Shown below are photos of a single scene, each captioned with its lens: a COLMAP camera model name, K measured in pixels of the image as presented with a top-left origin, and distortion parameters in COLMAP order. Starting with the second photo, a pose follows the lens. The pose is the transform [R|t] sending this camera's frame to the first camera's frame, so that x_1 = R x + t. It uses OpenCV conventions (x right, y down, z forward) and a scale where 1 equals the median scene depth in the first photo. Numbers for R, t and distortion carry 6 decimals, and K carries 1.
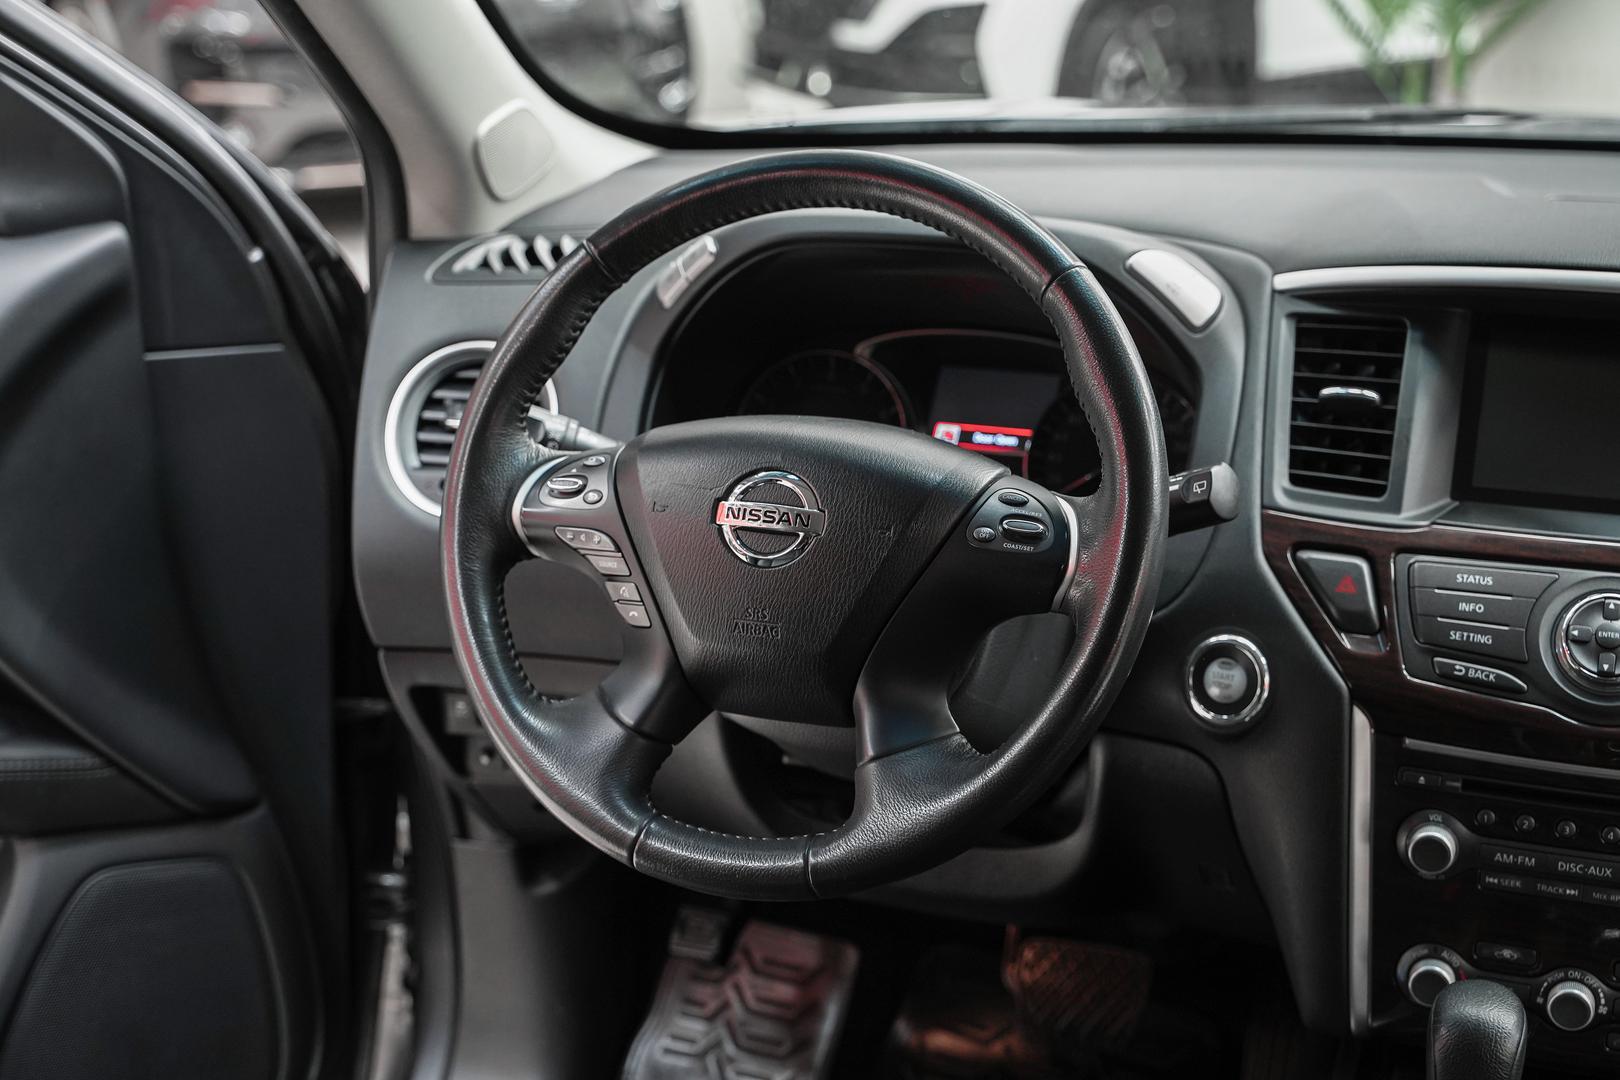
lens RADIAL K [[2376.9, 0, 810.0], [0, 2376.9, 540.0], [0, 0, 1]] dist [-0.002178, -0.031593]
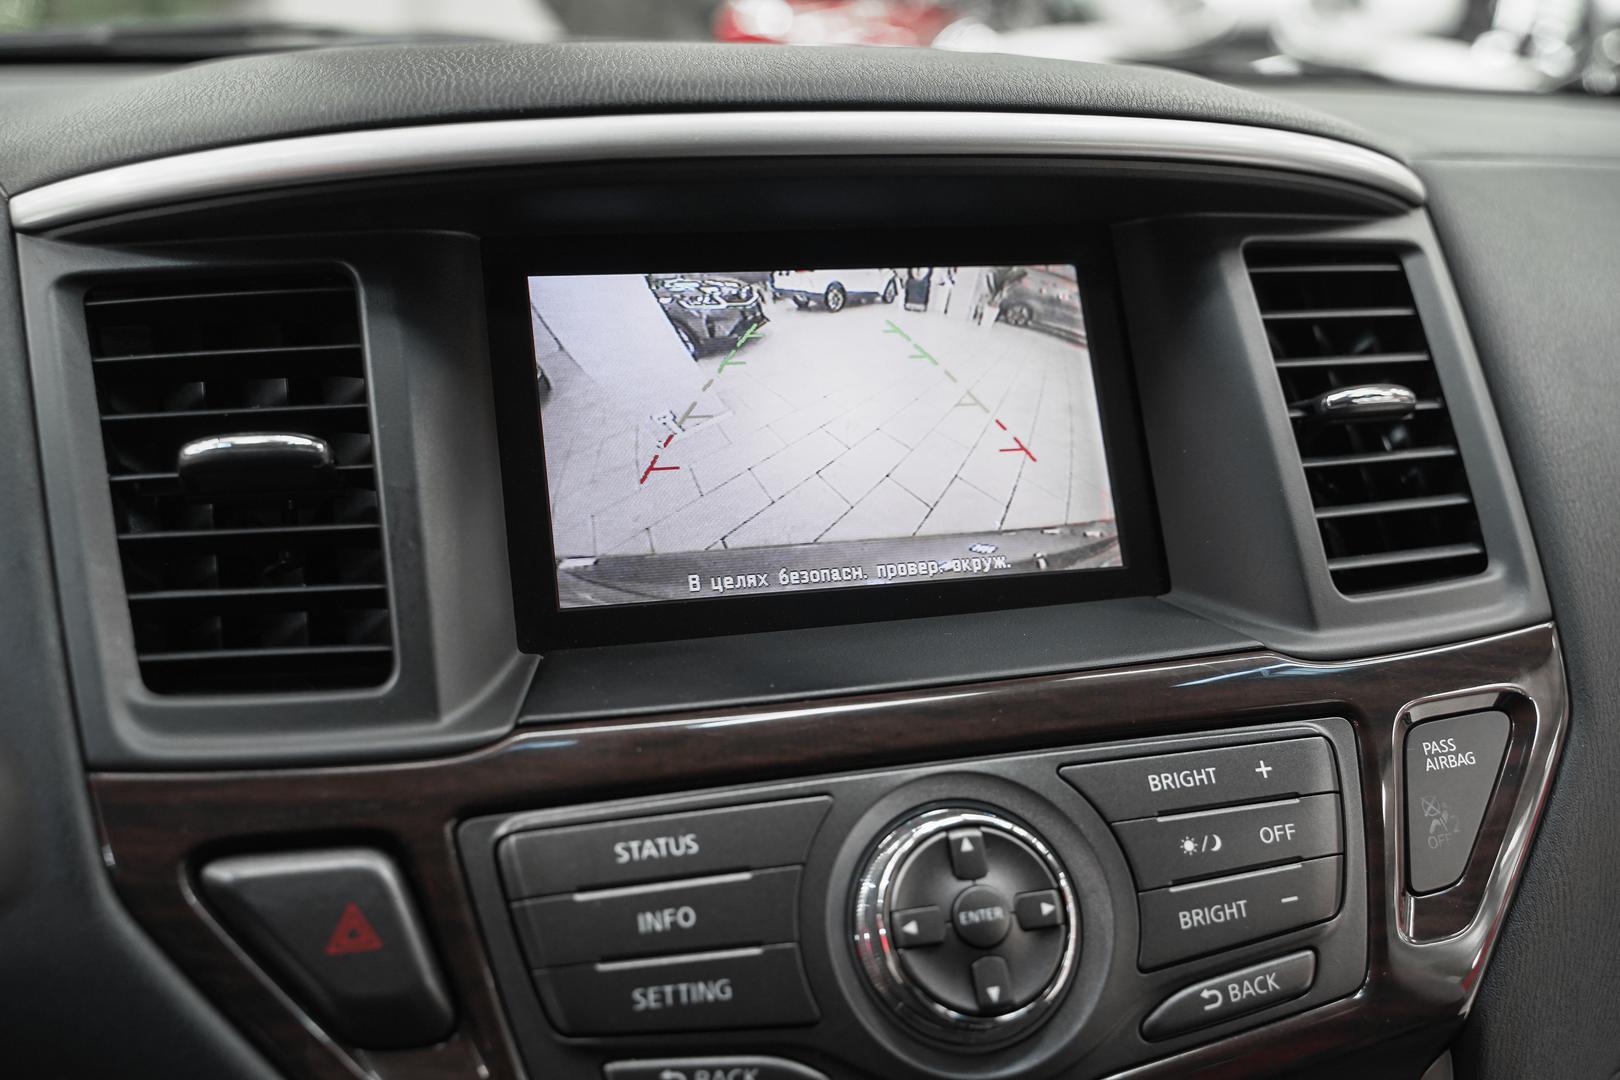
lens RADIAL K [[1749.4, 0, 810.0], [0, 1749.4, 540.0], [0, 0, 1]] dist [0.023375, 0.007840]
pose [[0.804108, -0.160613, 0.572376, 0.127749], [0.158616, 0.985873, 0.053811, -0.047187], [-0.572932, 0.047519, 0.818224, 0.698143]]
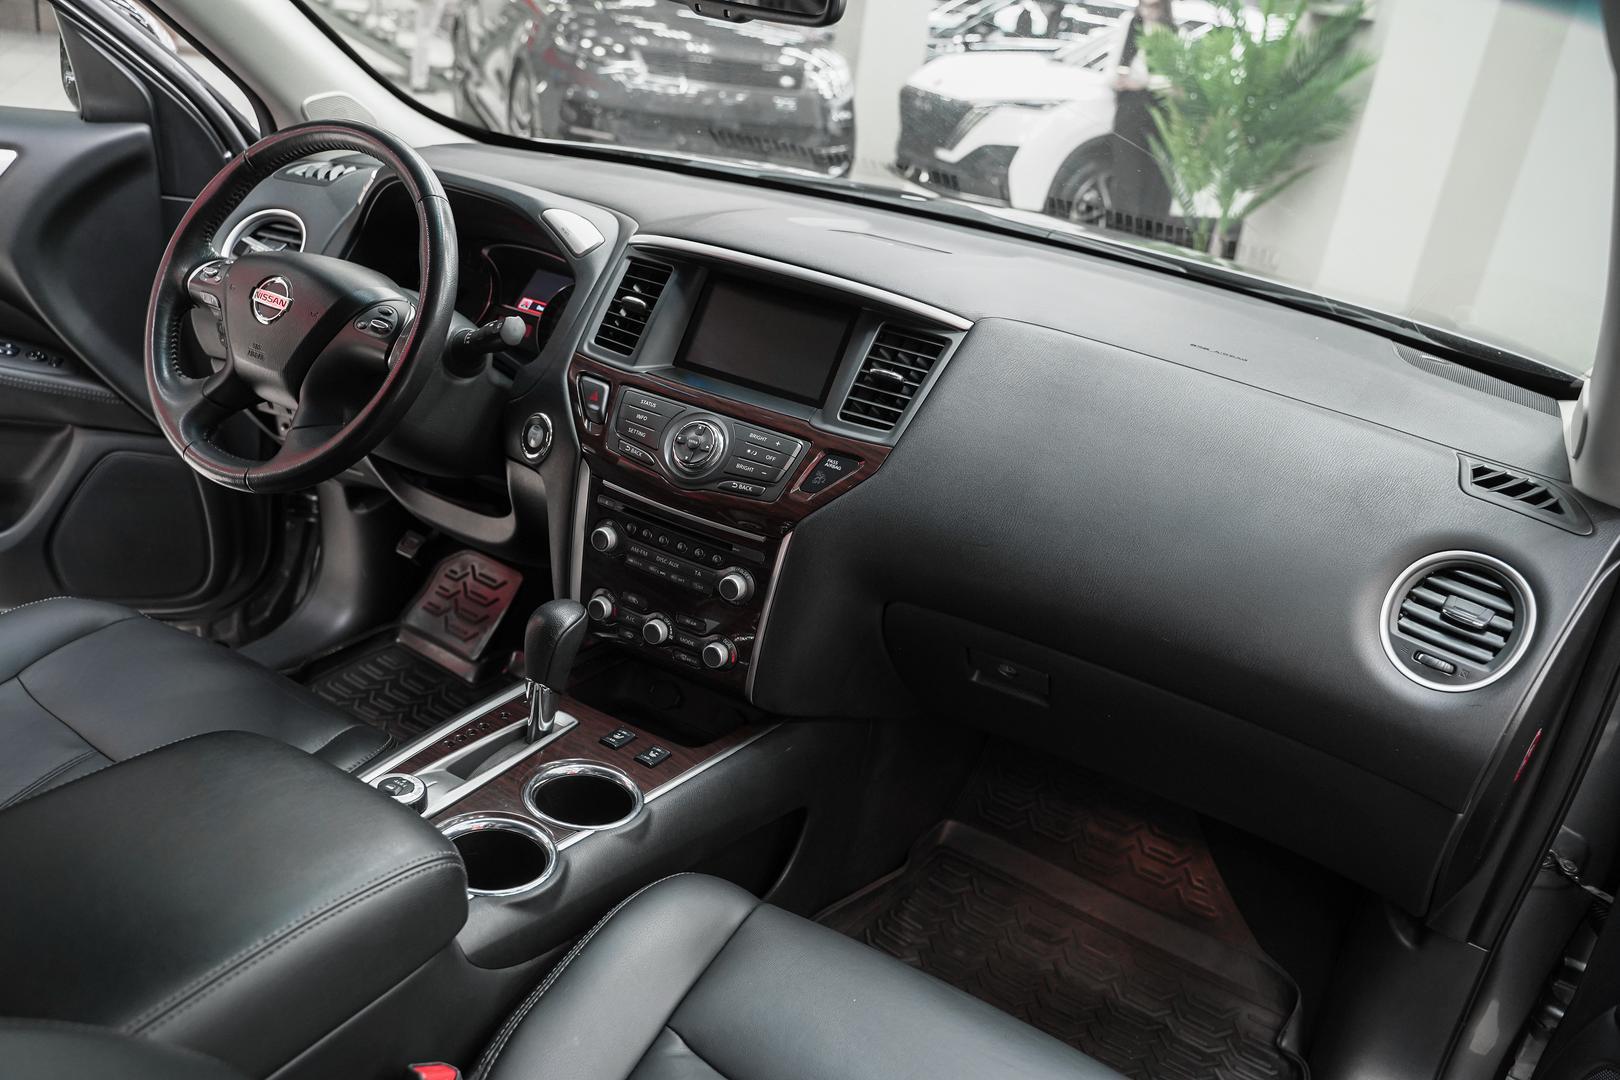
lens RADIAL K [[1292.1, 0, 810.0], [0, 1292.1, 540.0], [0, 0, 1]] dist [-0.014914, 0.007944]
pose [[0.974856, 0.194251, -0.109191, 0.516035], [-0.184455, 0.978364, 0.093699, 0.002657], [0.125030, -0.071202, 0.989595, -0.011751]]
